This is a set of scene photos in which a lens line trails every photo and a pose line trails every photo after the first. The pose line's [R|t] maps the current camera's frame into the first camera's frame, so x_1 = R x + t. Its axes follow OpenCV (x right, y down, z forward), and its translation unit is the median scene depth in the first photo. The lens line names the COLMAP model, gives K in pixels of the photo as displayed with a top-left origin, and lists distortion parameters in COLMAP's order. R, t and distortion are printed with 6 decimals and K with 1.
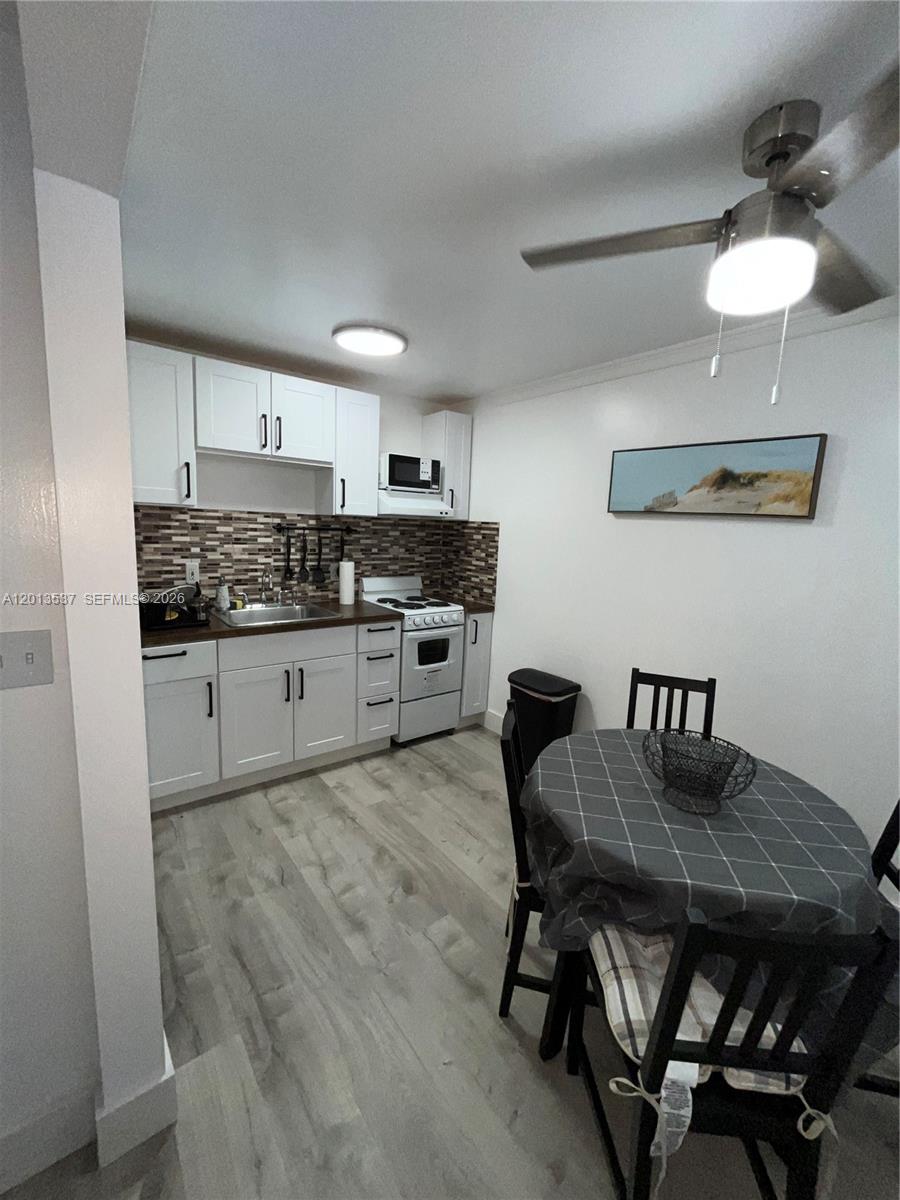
lens RADIAL K [[486.4, 0, 447.9], [0, 486.4, 598.3], [0, 0, 1]] dist [0.001845, -0.000097]
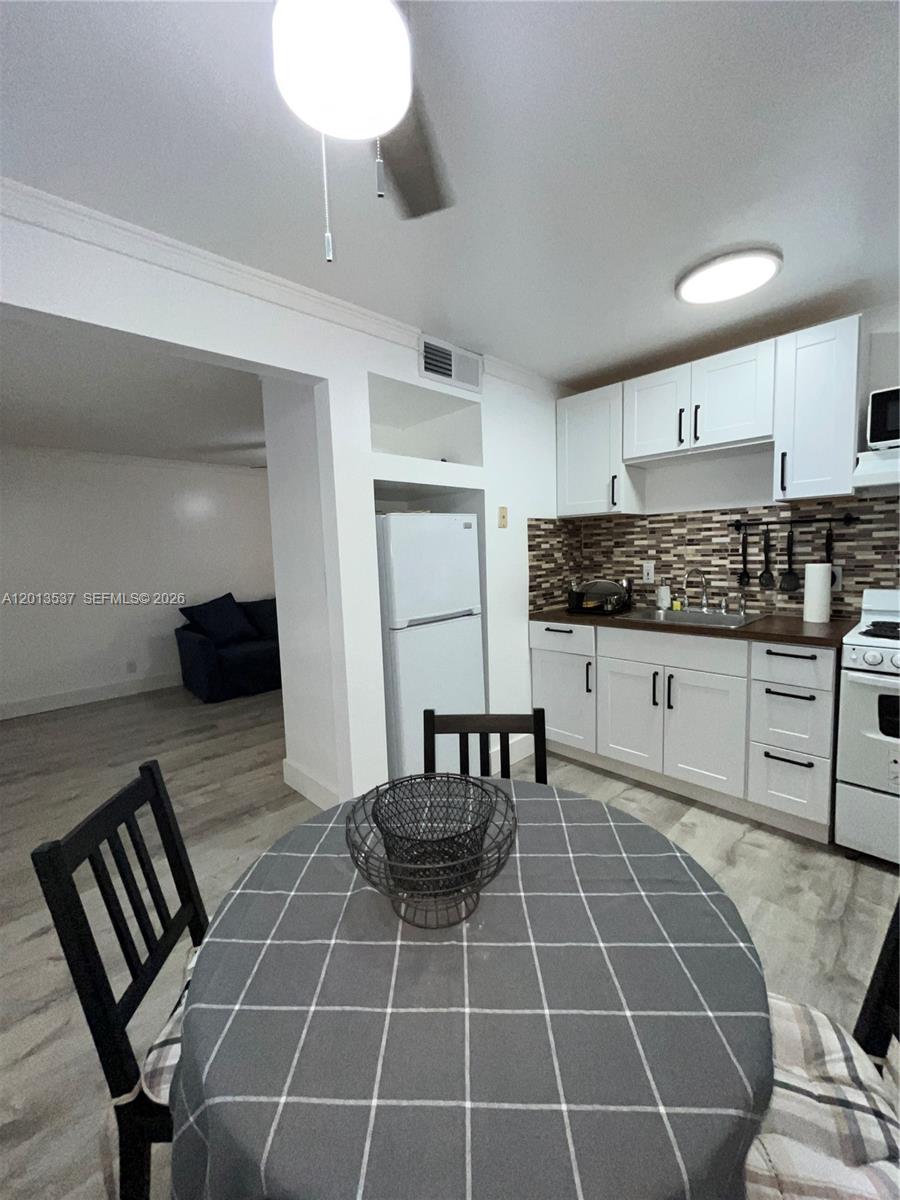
lens RADIAL K [[486.4, 0, 446.0], [0, 486.4, 597.6], [0, 0, 1]] dist [0.001845, -0.000097]
pose [[0.100525, 0.052916, -0.993526, 0.542193], [-0.111499, 0.992893, 0.041601, 0.008011], [0.988667, 0.106595, 0.105711, 0.454305]]
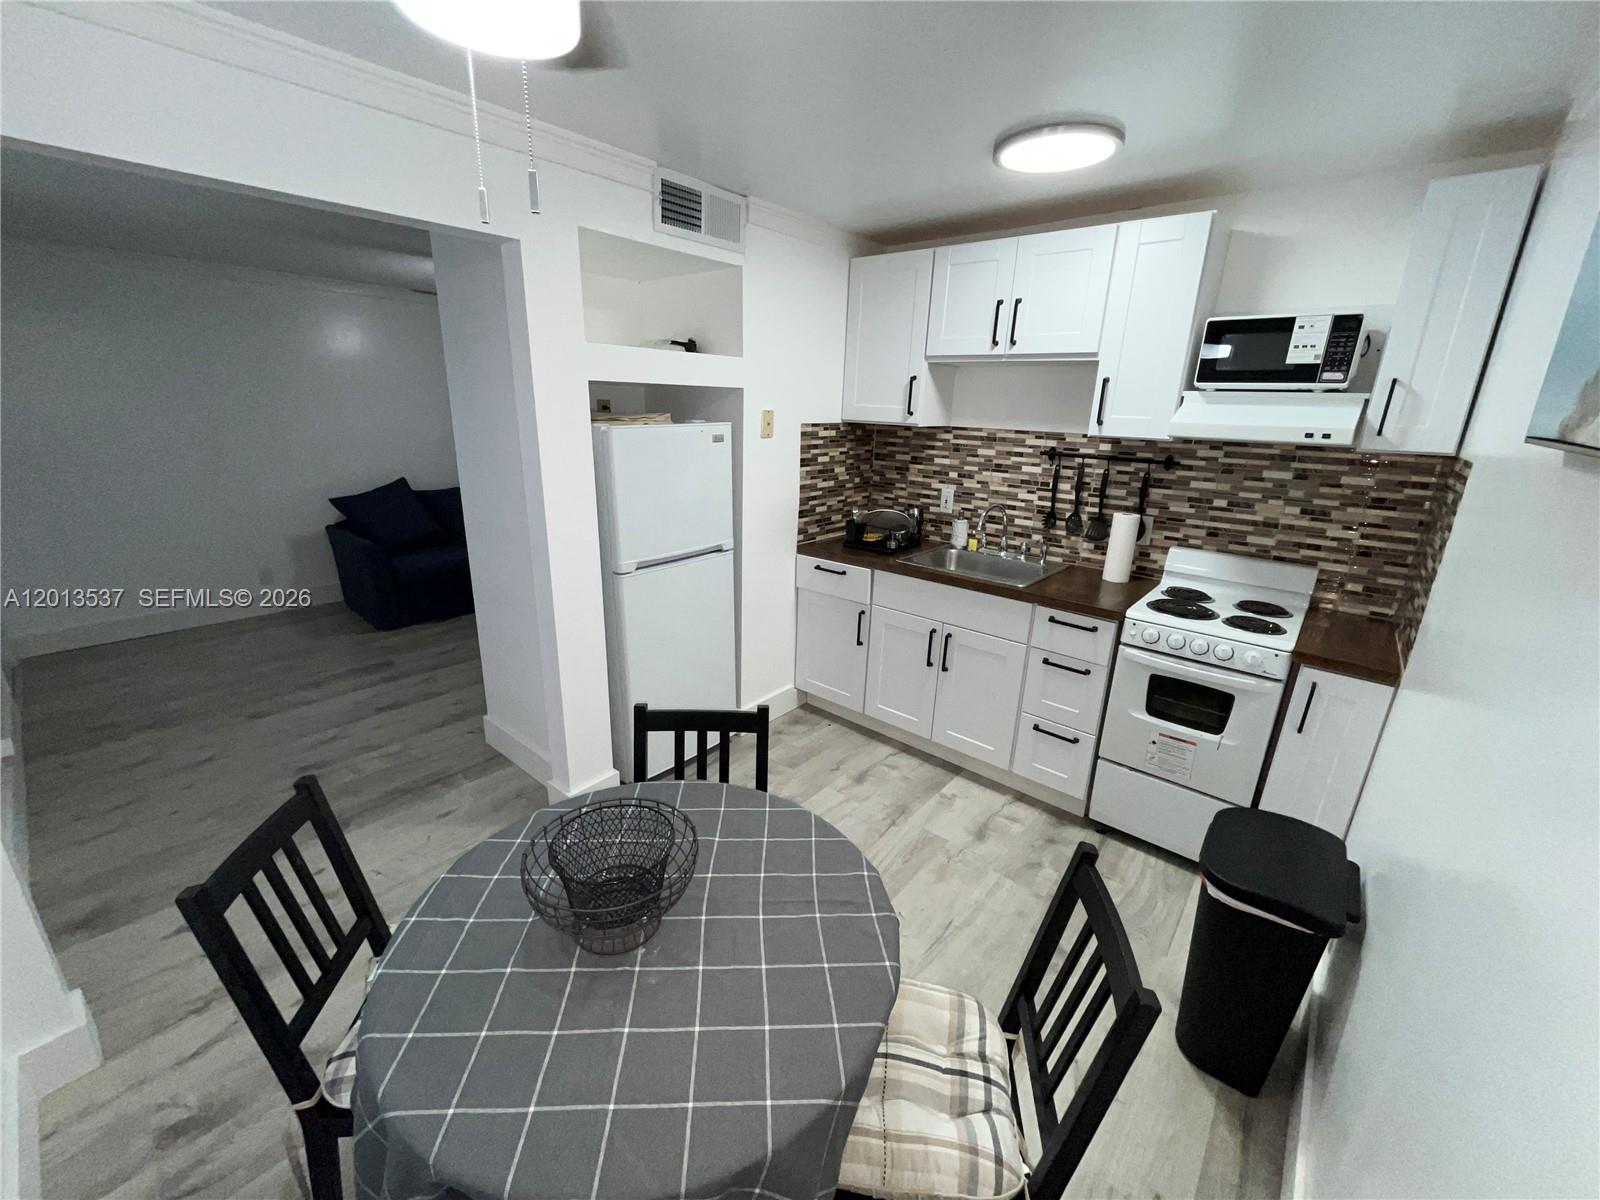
lens RADIAL K [[648.5, 0, 793.2], [0, 648.5, 602.6], [0, 0, 1]] dist [0.001845, -0.000097]
pose [[0.201756, 0.258096, -0.944818, 0.608710], [-0.167870, 0.959493, 0.226258, -0.097642], [0.964943, 0.112958, 0.236910, 0.485924]]
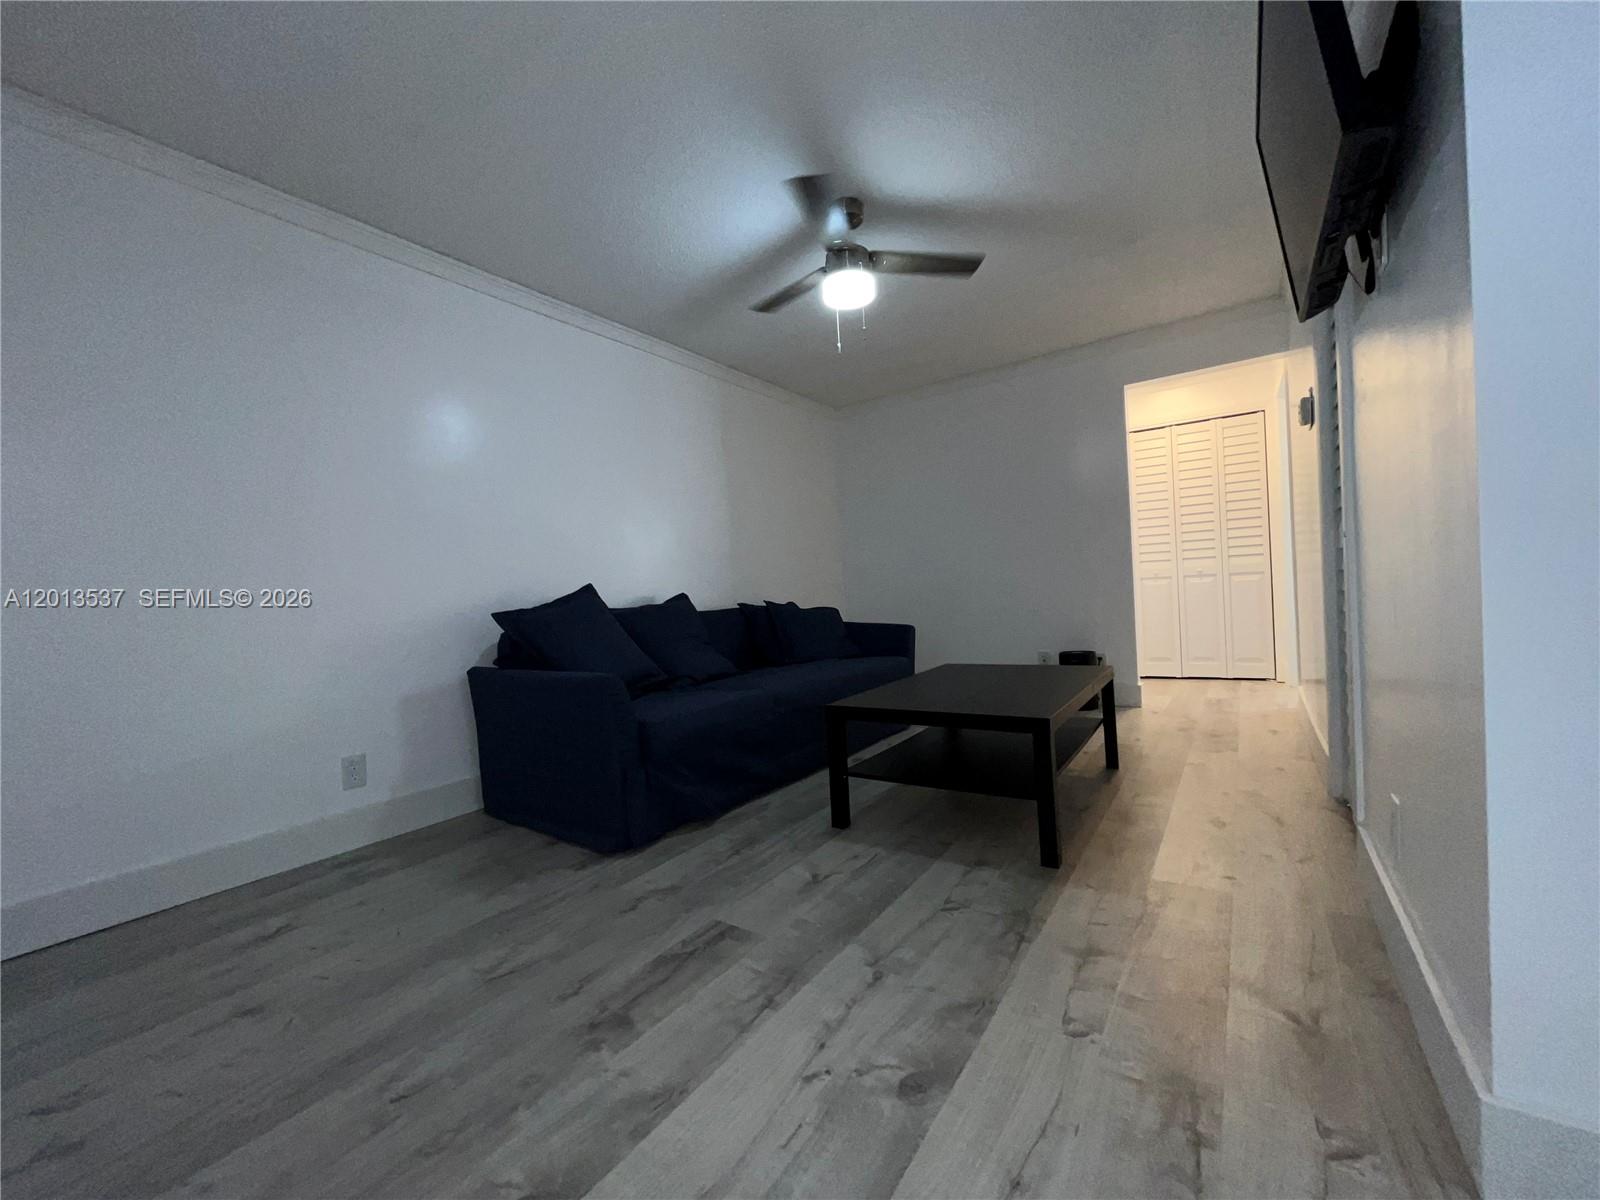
lens RADIAL K [[648.5, 0, 793.4], [0, 648.5, 601.0], [0, 0, 1]] dist [0.001845, -0.000097]
pose [[0.295335, -0.042408, -0.954452, -0.298811], [-0.079624, 0.994446, -0.068822, 0.242528], [0.952070, 0.096323, 0.290318, -0.175830]]
